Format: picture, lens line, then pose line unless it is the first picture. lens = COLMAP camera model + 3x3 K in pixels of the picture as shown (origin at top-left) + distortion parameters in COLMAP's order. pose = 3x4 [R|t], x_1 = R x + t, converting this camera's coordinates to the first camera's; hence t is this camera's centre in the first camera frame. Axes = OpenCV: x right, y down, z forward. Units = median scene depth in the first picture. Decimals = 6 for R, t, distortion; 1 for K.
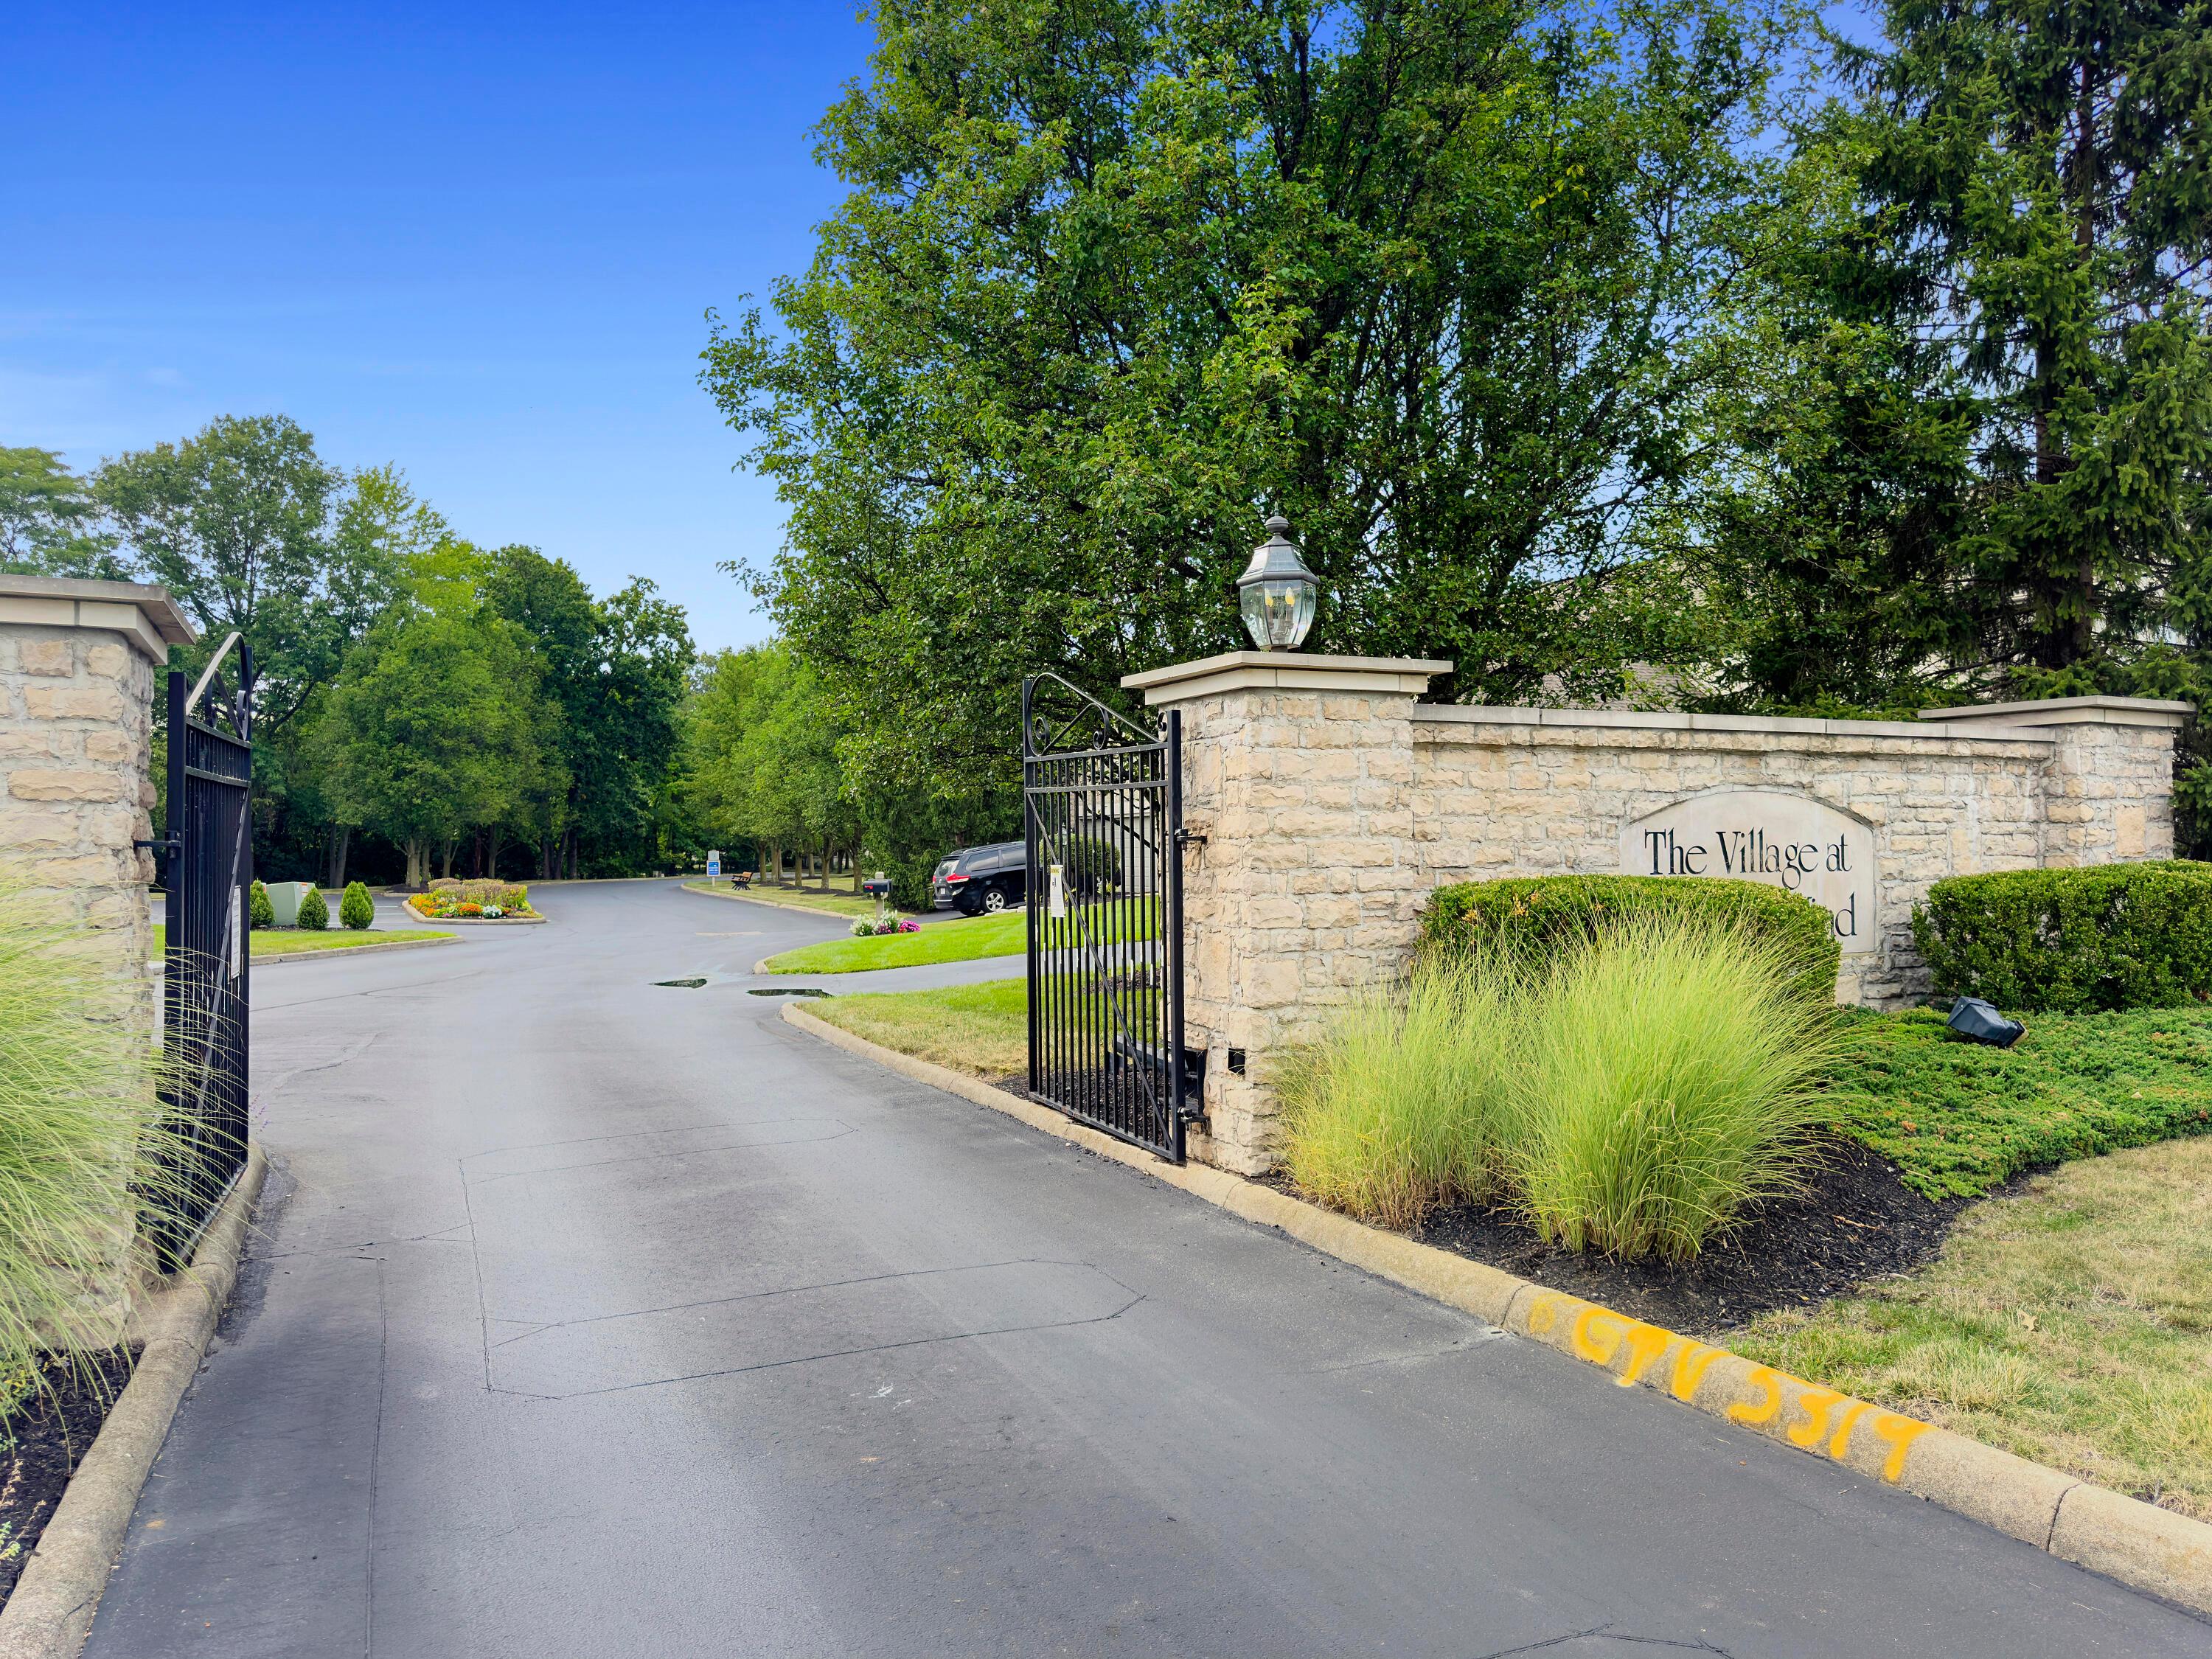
lens RADIAL K [[1535.3, 0, 1113.3], [0, 1535.3, 840.2], [0, 0, 1]] dist [0.045179, -0.007302]
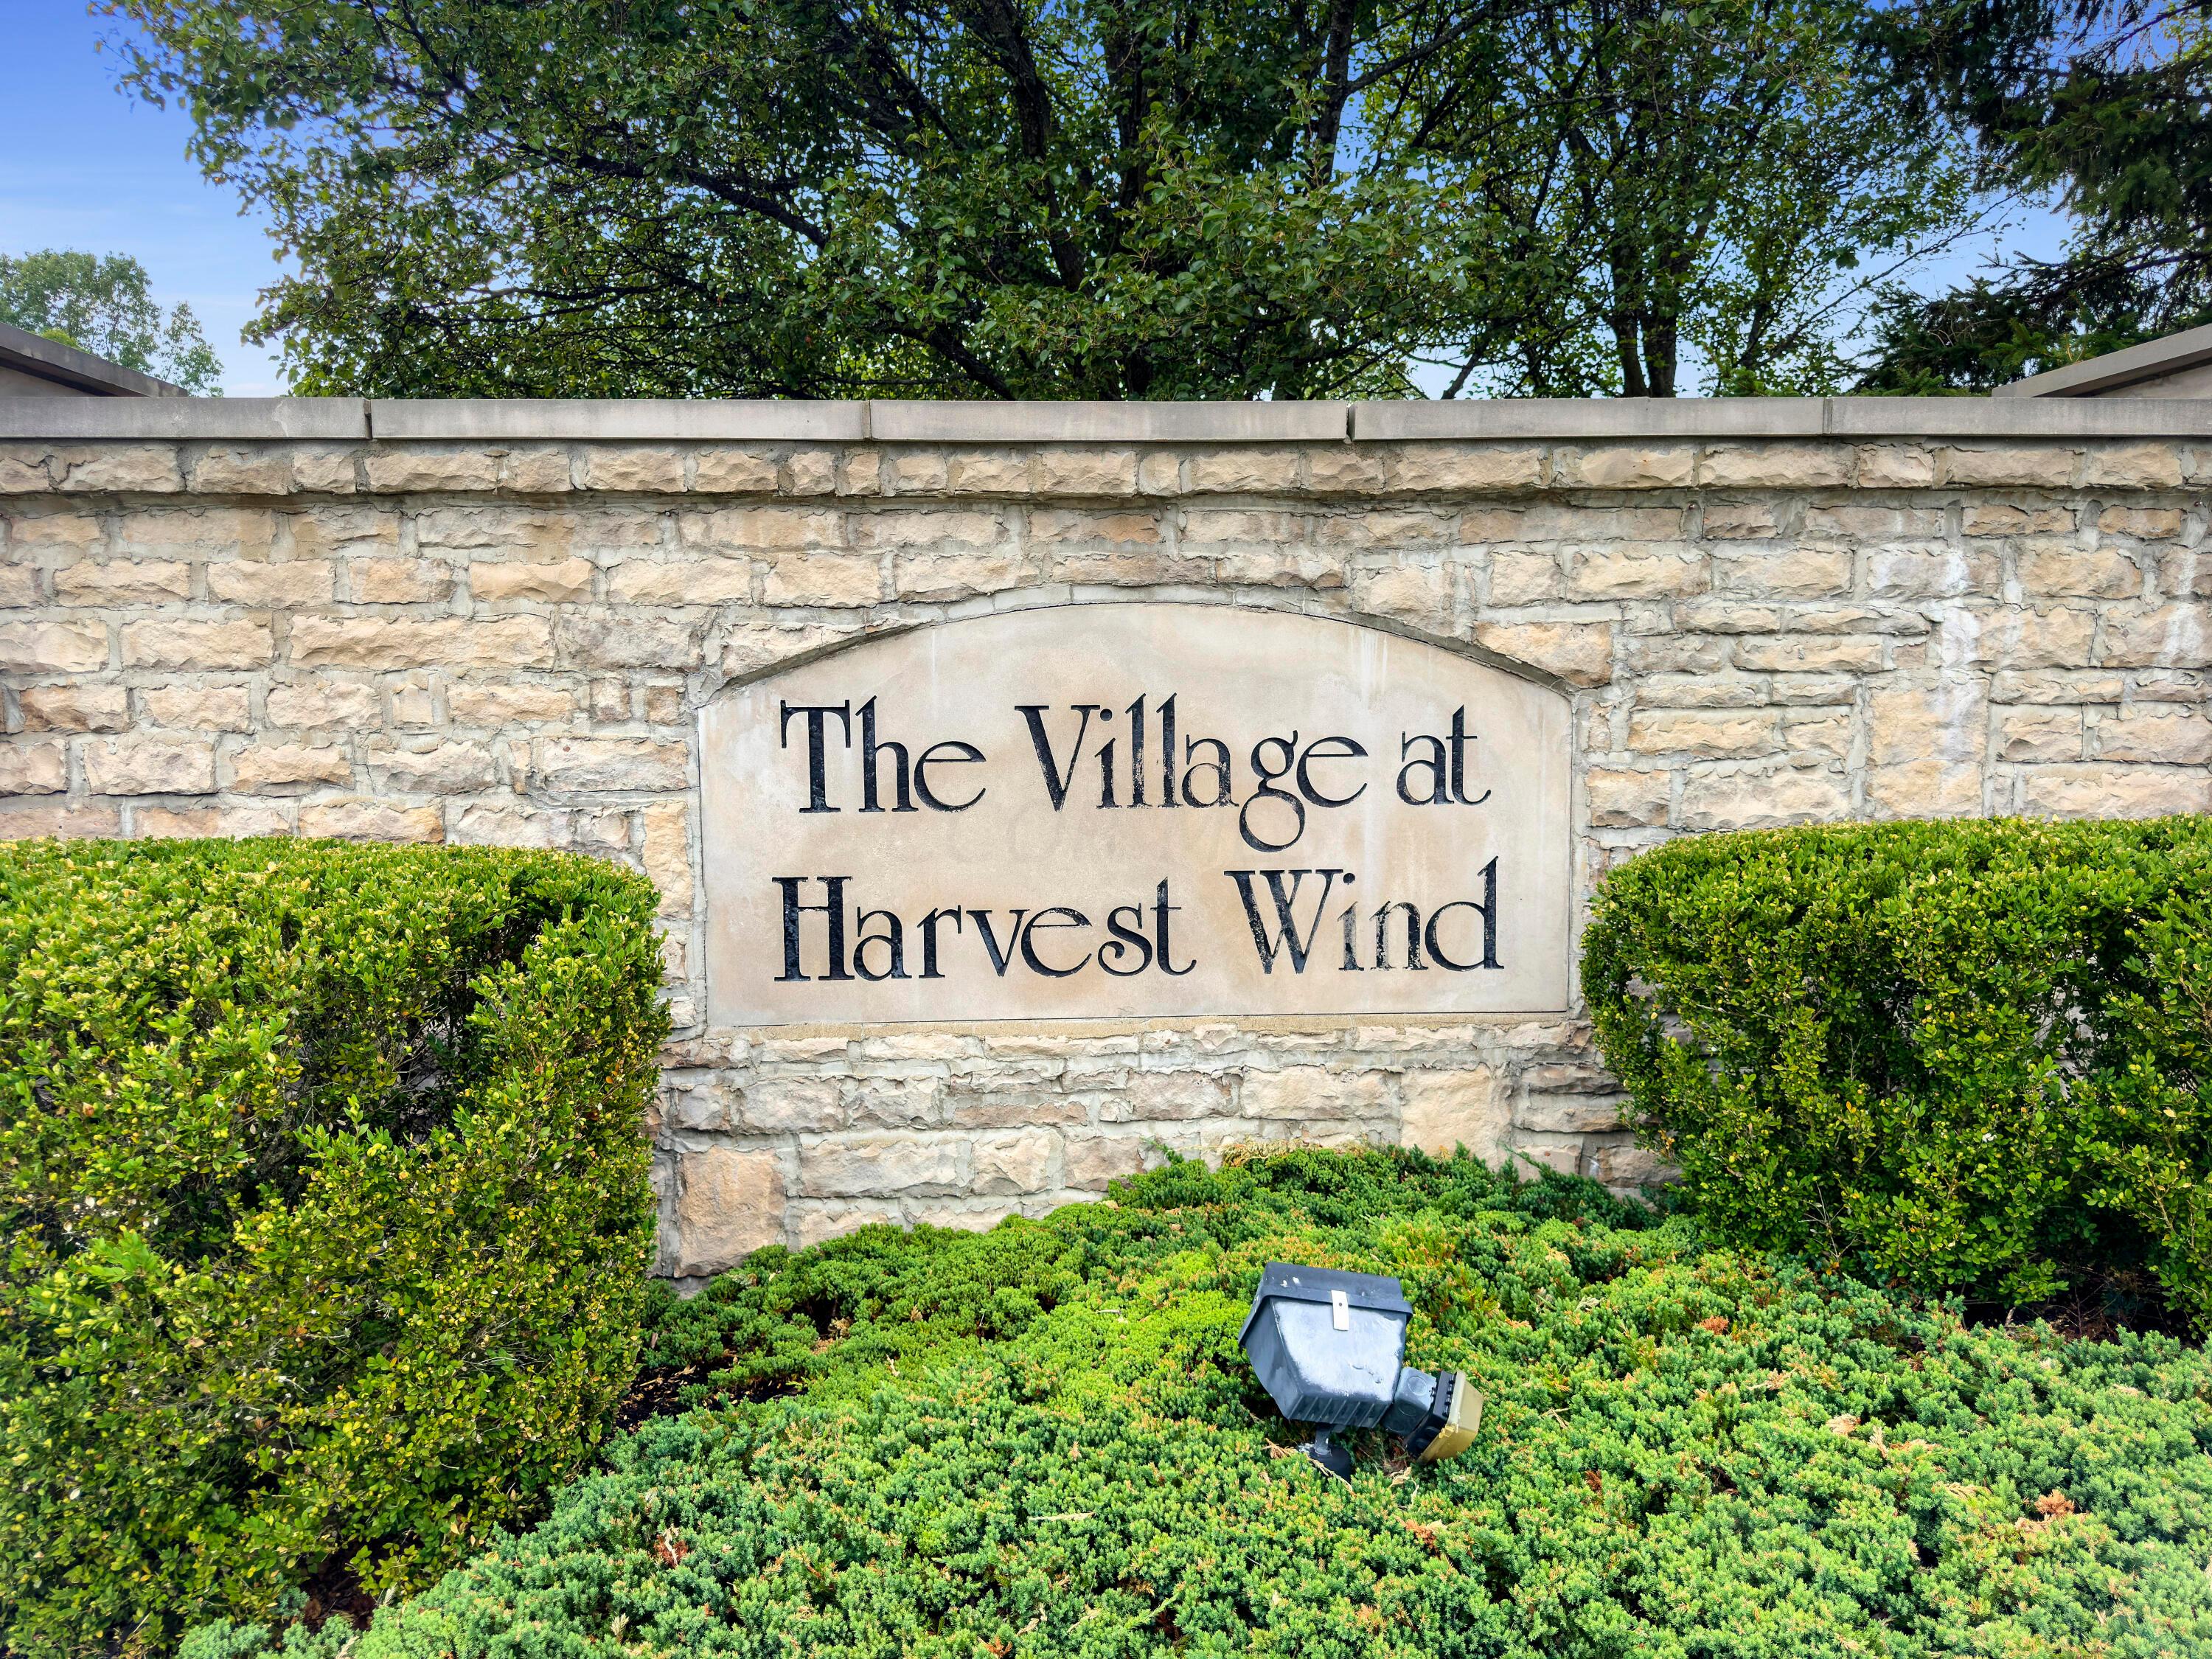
lens RADIAL K [[1535.3, 0, 1100.1], [0, 1535.3, 810.9], [0, 0, 1]] dist [0.045179, -0.007302]
pose [[0.920173, 0.032490, -0.390162, 0.549874], [0.003935, 0.995733, 0.092200, -0.014429], [0.391493, -0.086375, 0.916118, 0.626380]]
